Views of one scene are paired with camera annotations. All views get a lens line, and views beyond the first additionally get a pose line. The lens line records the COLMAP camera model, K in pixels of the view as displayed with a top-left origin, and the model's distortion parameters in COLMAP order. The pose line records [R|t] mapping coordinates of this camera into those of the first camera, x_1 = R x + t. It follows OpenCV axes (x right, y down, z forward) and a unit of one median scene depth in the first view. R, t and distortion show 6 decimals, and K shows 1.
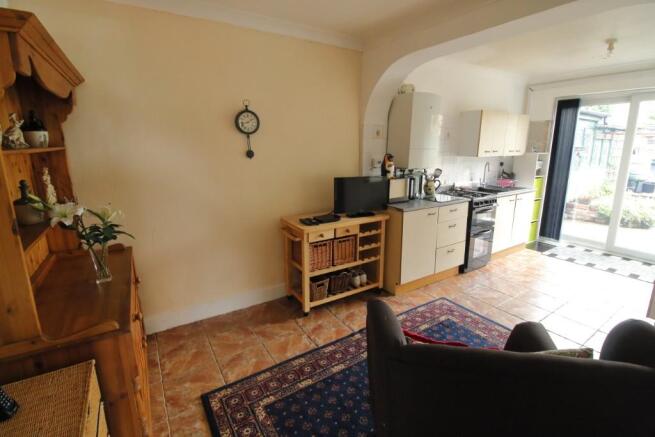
lens RADIAL K [[306.6, 0, 330.8], [0, 306.6, 214.9], [0, 0, 1]] dist [-0.005840, -0.000295]
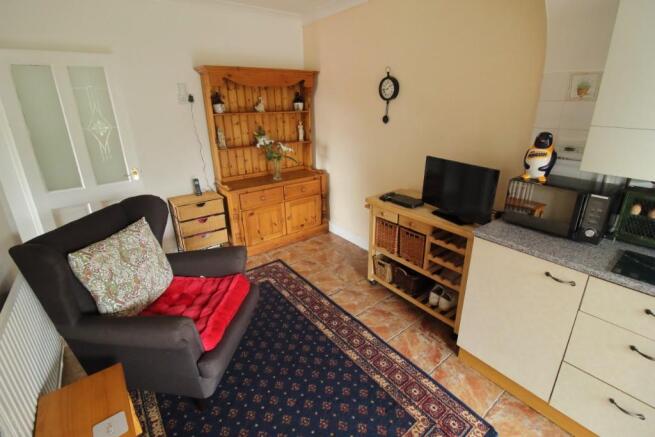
lens RADIAL K [[306.6, 0, 330.2], [0, 306.6, 216.0], [0, 0, 1]] dist [-0.005840, -0.000295]
pose [[0.067861, 0.343991, -0.936517, 0.837959], [-0.212971, 0.922040, 0.323242, -0.193240], [0.974699, 0.177515, 0.135830, 0.728215]]
